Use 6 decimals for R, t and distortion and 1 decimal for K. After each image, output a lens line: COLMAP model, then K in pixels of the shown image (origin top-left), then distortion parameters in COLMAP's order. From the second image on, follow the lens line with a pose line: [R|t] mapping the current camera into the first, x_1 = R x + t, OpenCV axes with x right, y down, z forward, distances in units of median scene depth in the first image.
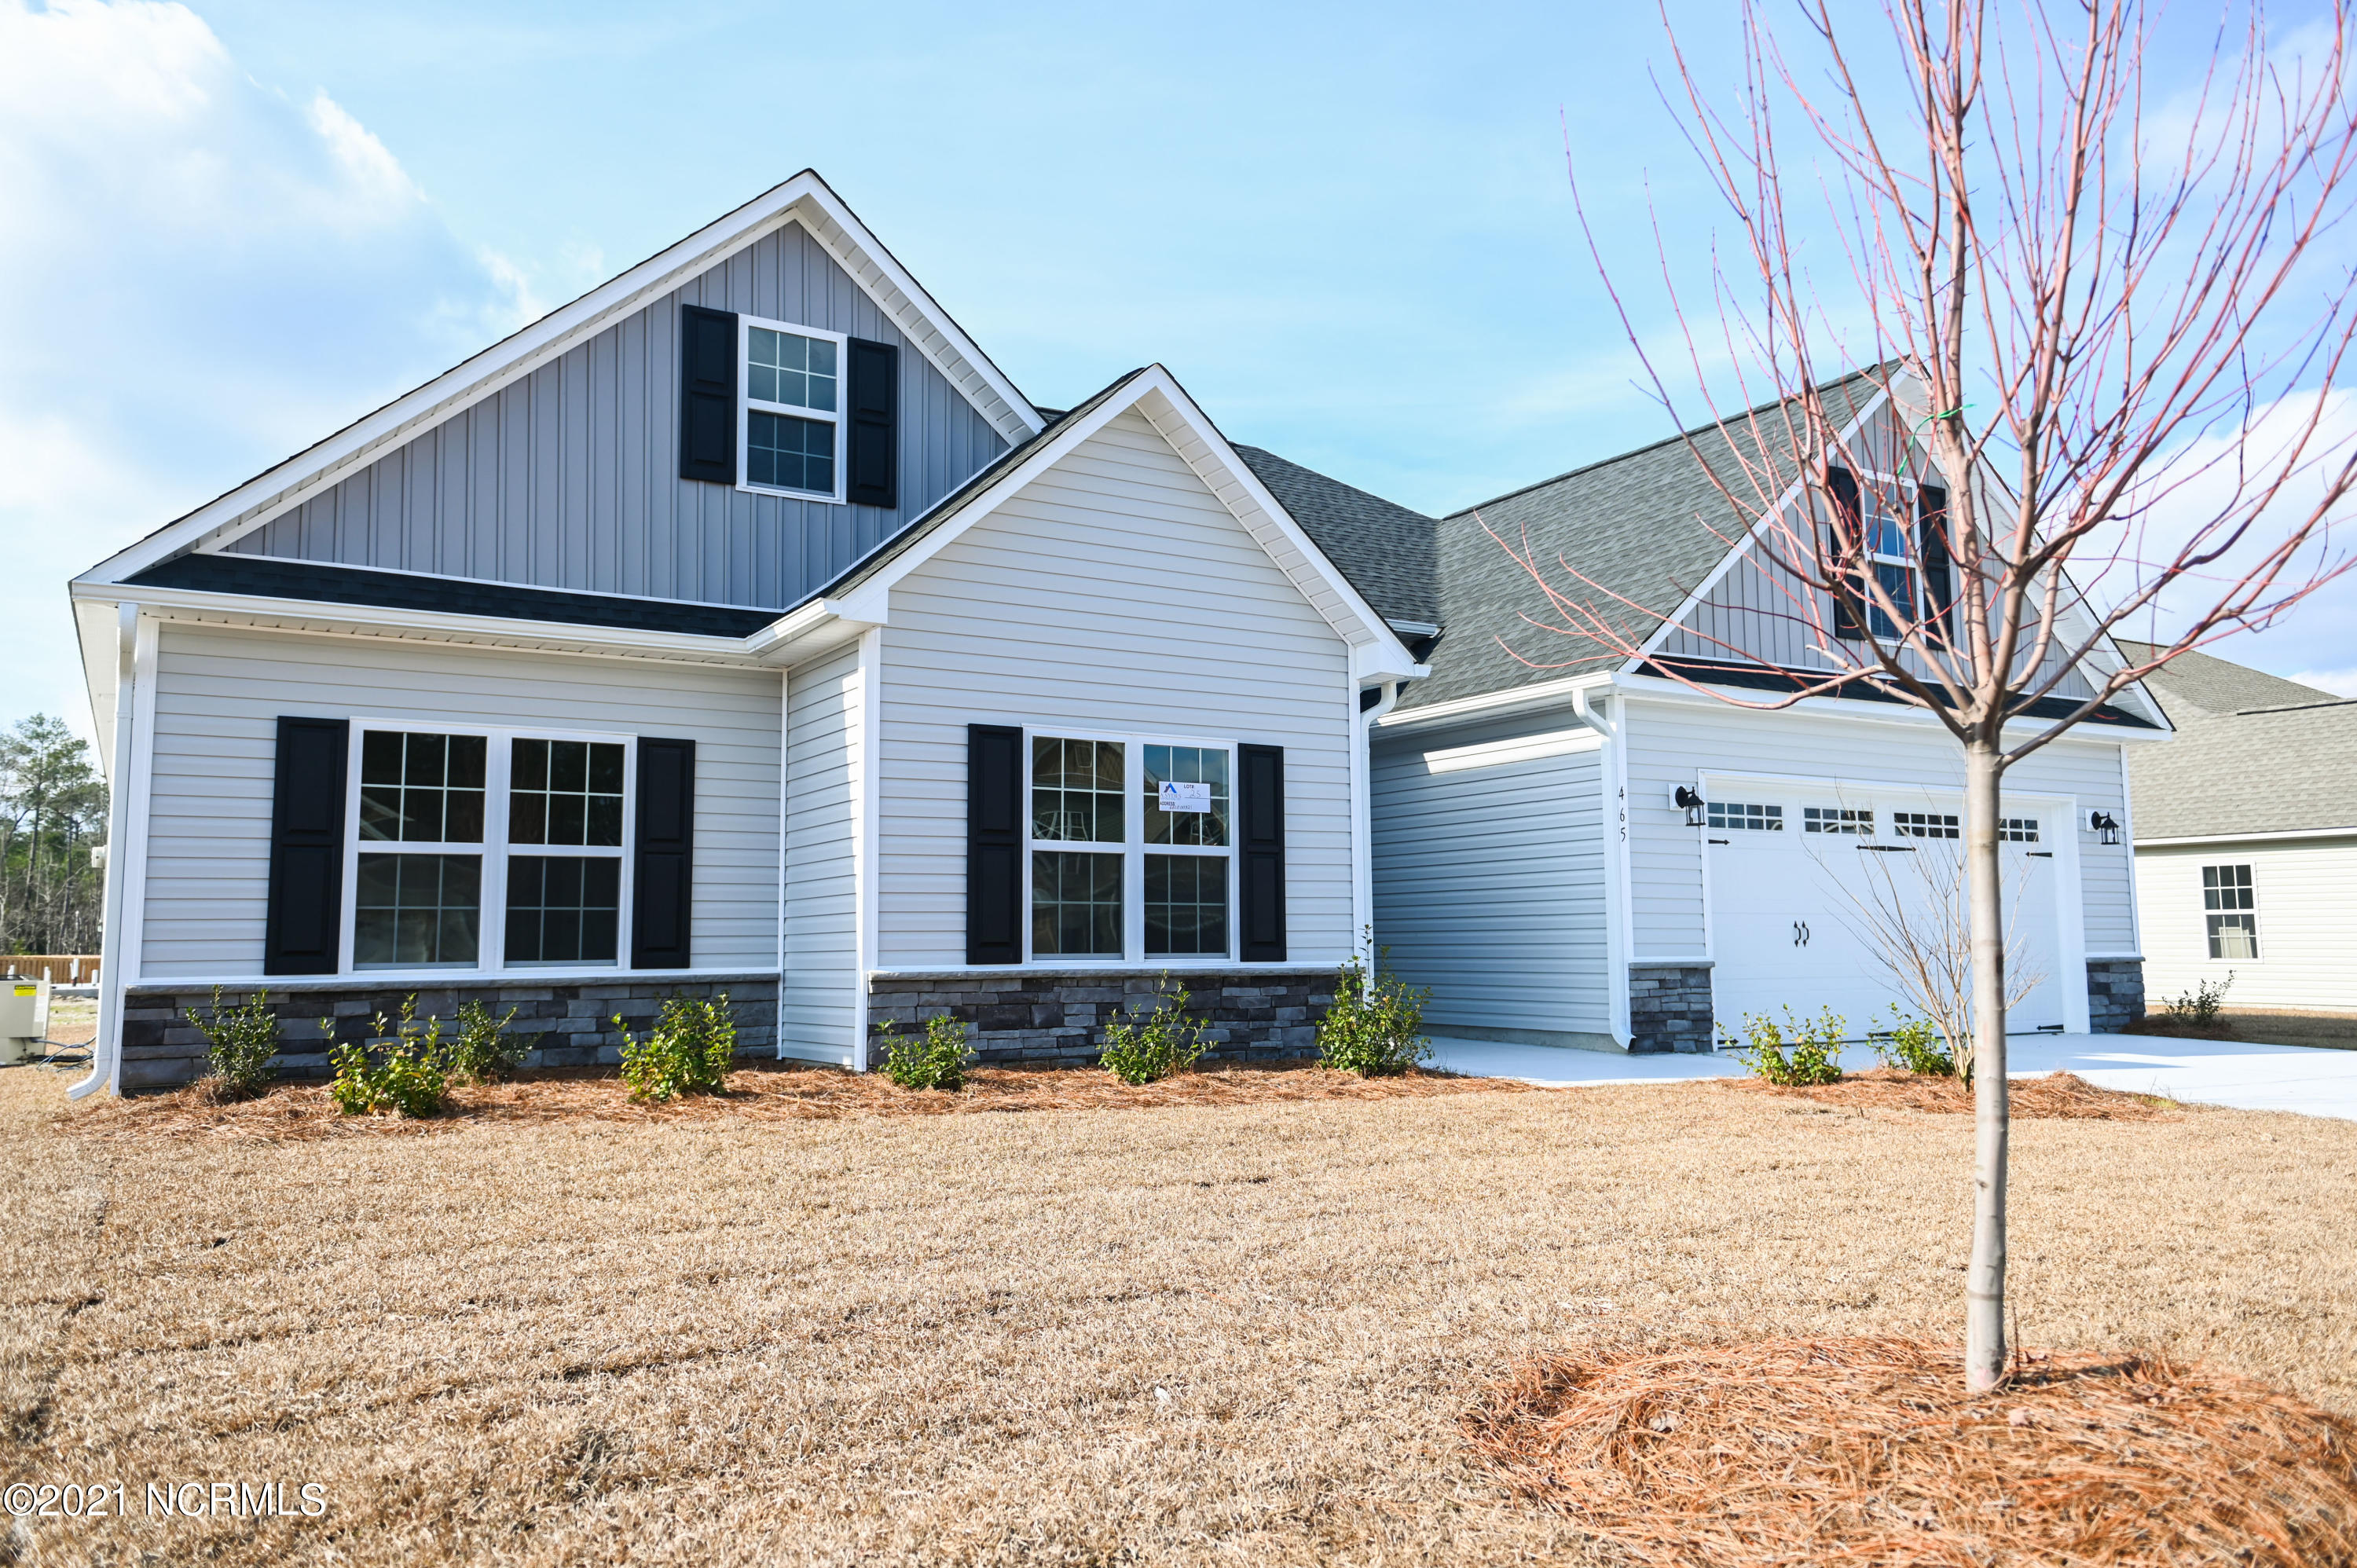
lens RADIAL K [[1595.4, 0, 1140.7], [0, 1595.4, 791.2], [0, 0, 1]] dist [0.057816, -0.000349]
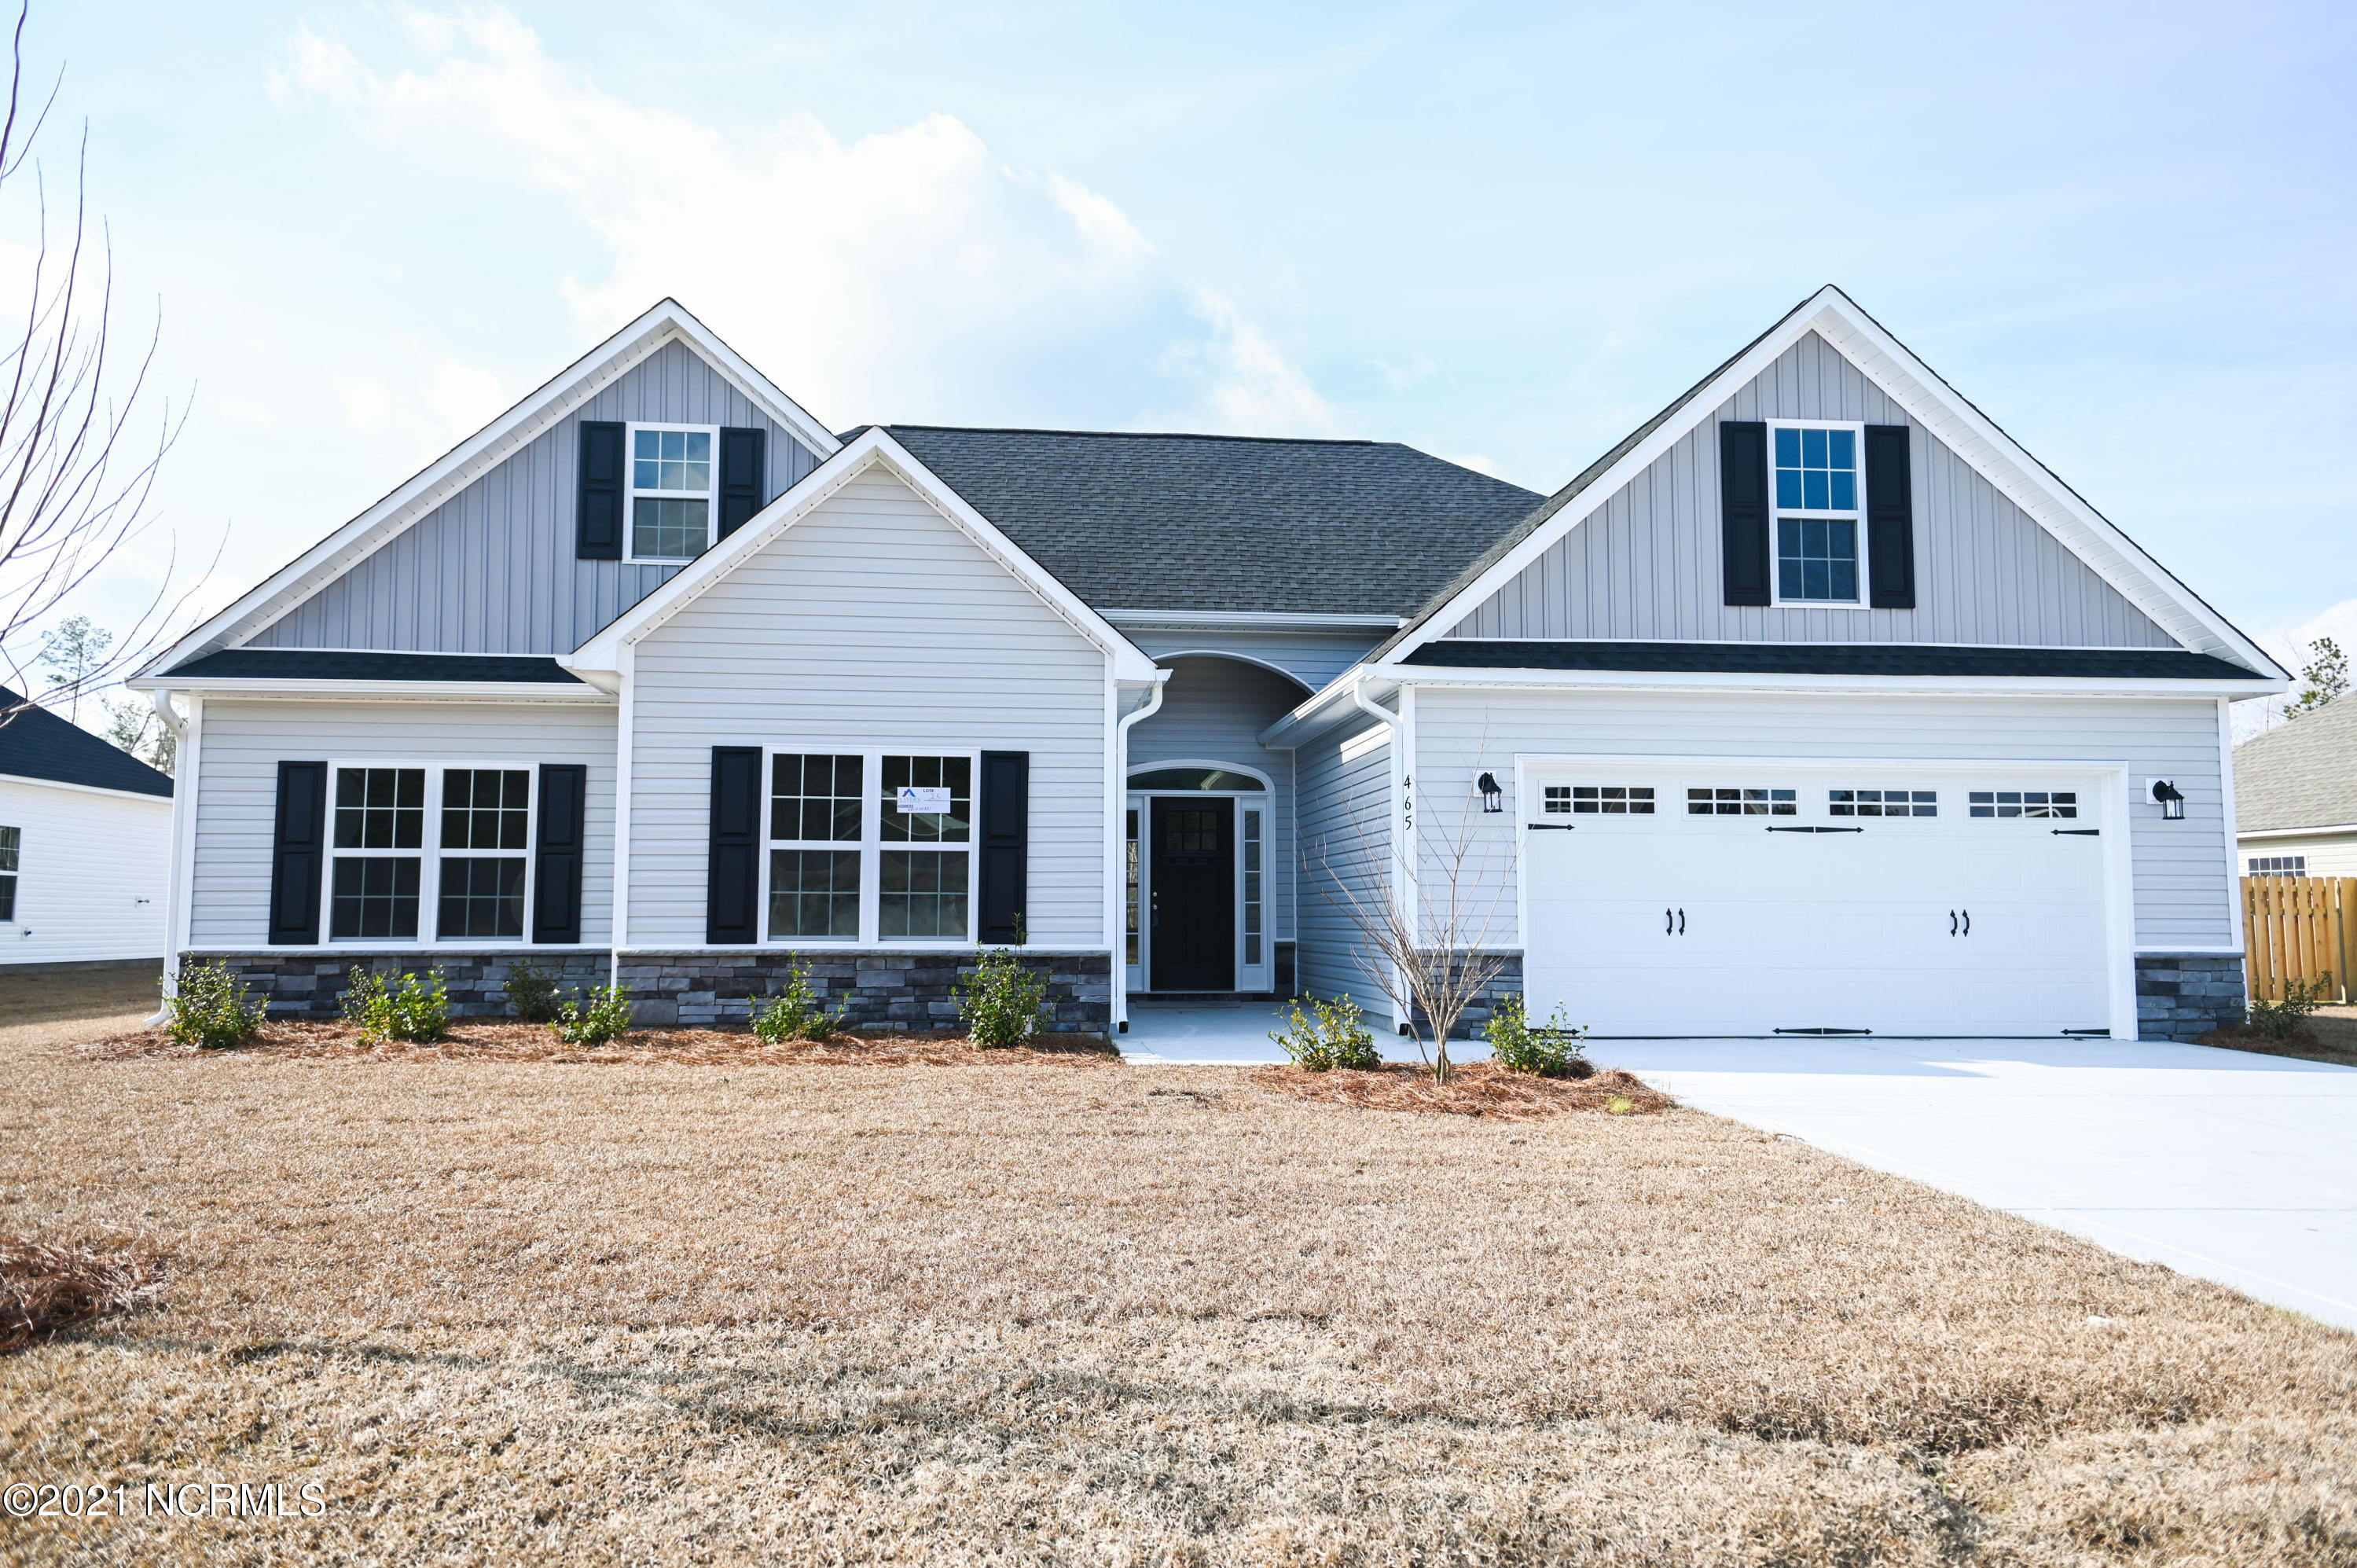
lens RADIAL K [[1572.8, 0, 1166.6], [0, 1572.8, 784.5], [0, 0, 1]] dist [0.051950, 0.003619]
pose [[0.915183, -0.026207, -0.402186, 0.652113], [0.030692, 0.999518, 0.004709, -0.007723], [0.401869, -0.016654, 0.915546, 0.034186]]
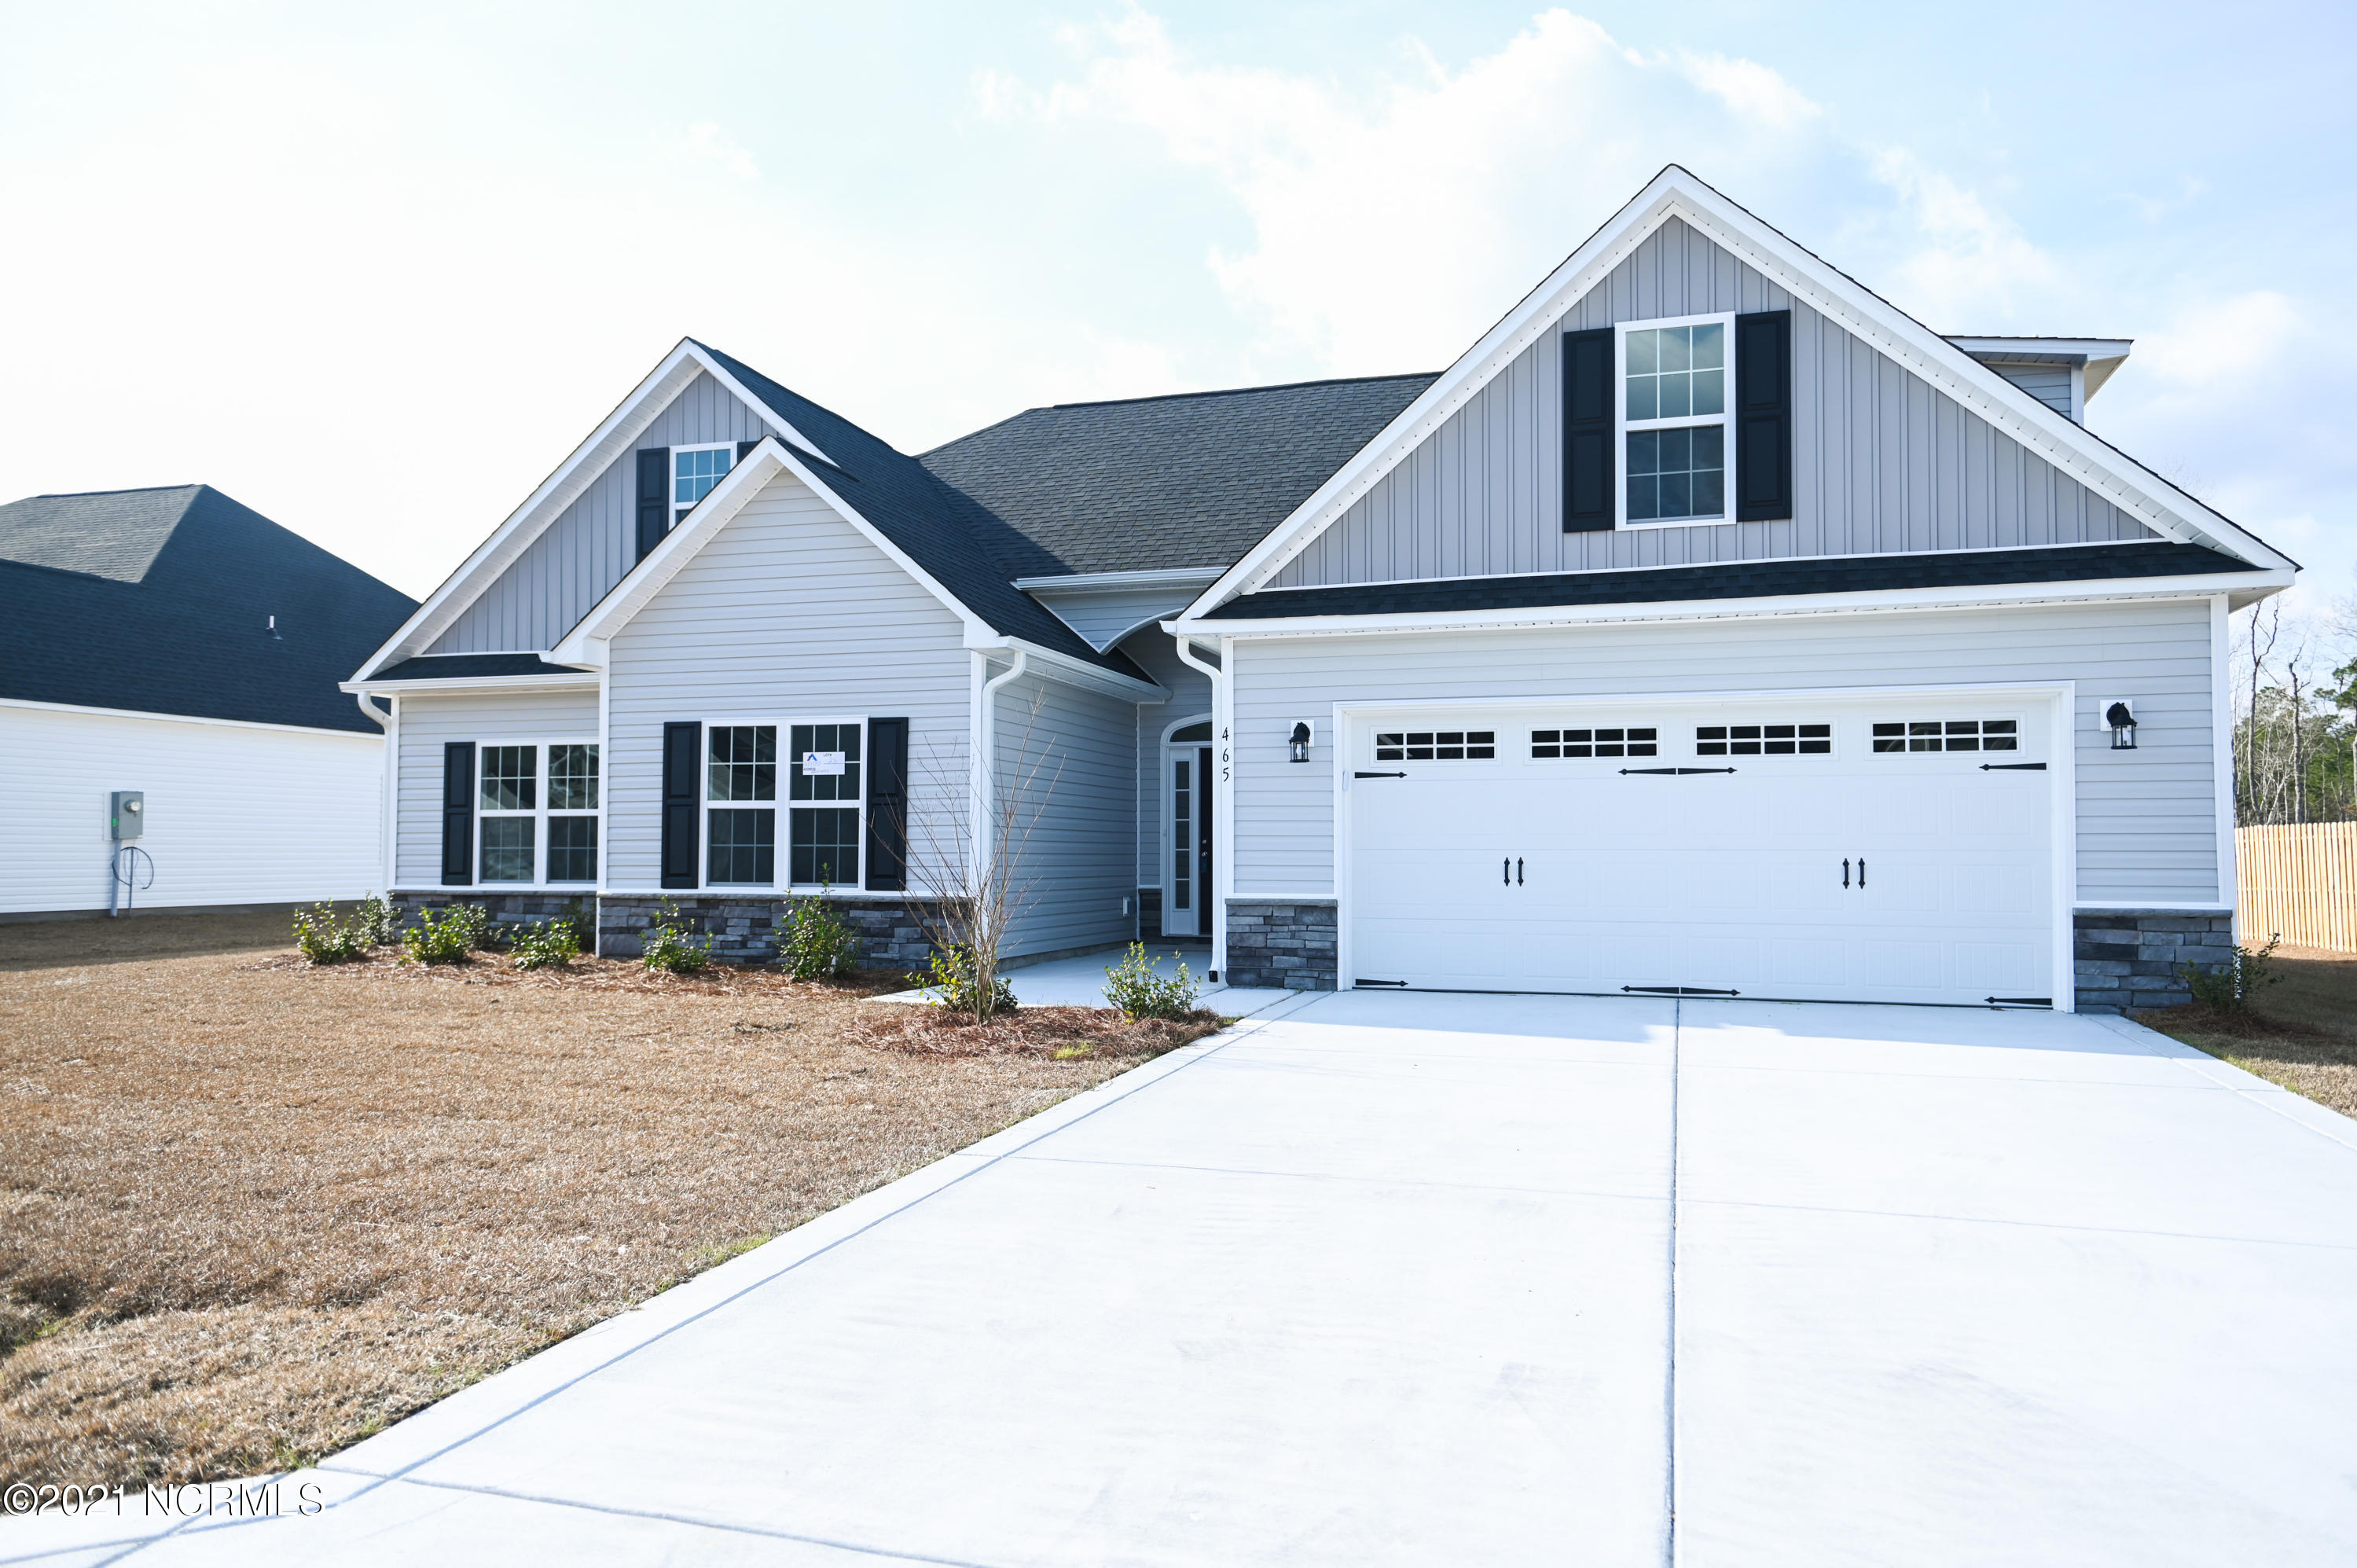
lens RADIAL K [[1592.8, 0, 1185.8], [0, 1592.8, 774.8], [0, 0, 1]] dist [0.055377, -0.002535]
pose [[0.685197, -0.029695, -0.727752, 1.192074], [0.063669, 0.997786, 0.019233, 0.006856], [0.725569, -0.059514, 0.685571, 0.326379]]
